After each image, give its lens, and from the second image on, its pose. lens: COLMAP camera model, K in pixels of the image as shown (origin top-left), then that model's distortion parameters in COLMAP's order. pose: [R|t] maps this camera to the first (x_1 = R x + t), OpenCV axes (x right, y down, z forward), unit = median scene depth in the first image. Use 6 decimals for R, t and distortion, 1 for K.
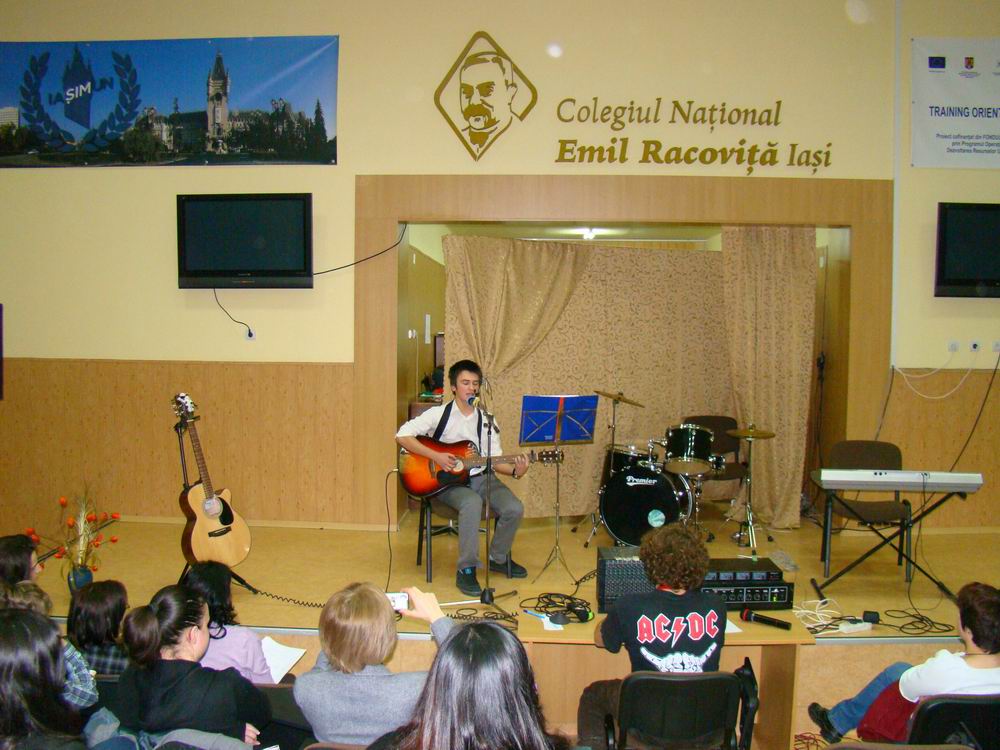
lens RADIAL K [[917.5, 0, 514.9], [0, 917.5, 377.4], [0, 0, 1]] dist [-0.184214, 0.127607]
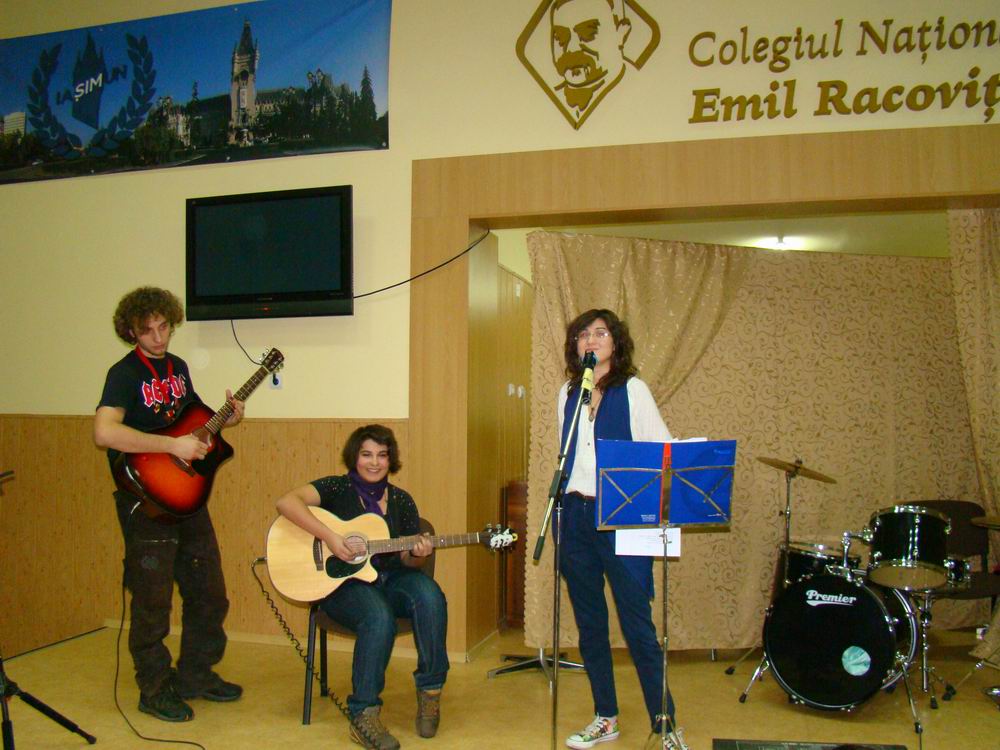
lens RADIAL K [[912.0, 0, 510.9], [0, 912.0, 379.3], [0, 0, 1]] dist [-0.175978, 0.122671]
pose [[0.973687, -0.018739, -0.227117, 0.063129], [-0.007892, 0.993243, -0.115785, 0.035333], [0.227752, 0.114531, 0.966960, 0.335585]]
